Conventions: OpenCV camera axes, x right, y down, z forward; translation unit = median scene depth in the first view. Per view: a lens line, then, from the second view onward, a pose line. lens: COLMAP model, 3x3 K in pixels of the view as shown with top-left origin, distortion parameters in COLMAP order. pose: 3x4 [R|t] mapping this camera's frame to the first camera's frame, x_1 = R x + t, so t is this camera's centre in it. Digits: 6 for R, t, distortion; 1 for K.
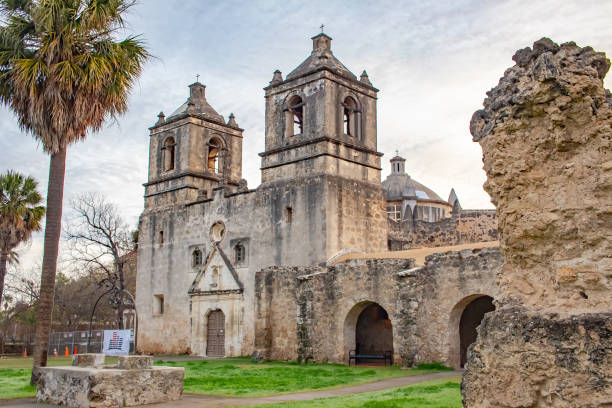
lens RADIAL K [[675.1, 0, 296.0], [0, 675.1, 182.0], [0, 0, 1]] dist [-0.016124, 0.000000]
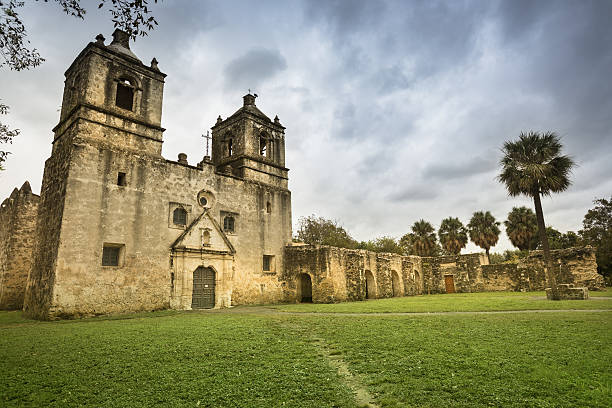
lens RADIAL K [[361.4, 0, 310.3], [0, 361.4, 187.9], [0, 0, 1]] dist [-0.033634, 0.004496]
pose [[-0.049916, 0.272726, 0.960796, -0.765135], [-0.192712, 0.941287, -0.277200, 0.203405], [-0.979985, -0.198994, 0.005572, 0.872846]]
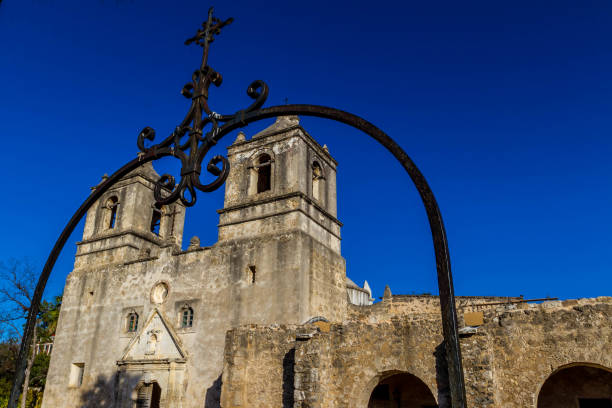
lens RADIAL K [[493.8, 0, 273.8], [0, 493.8, 201.4], [0, 0, 1]] dist [-0.005058, -0.006567]
pose [[0.977745, 0.110777, 0.178167, -0.104446], [-0.074177, 0.976914, -0.200339, 0.080077], [-0.196247, 0.182665, 0.963390, 0.327610]]
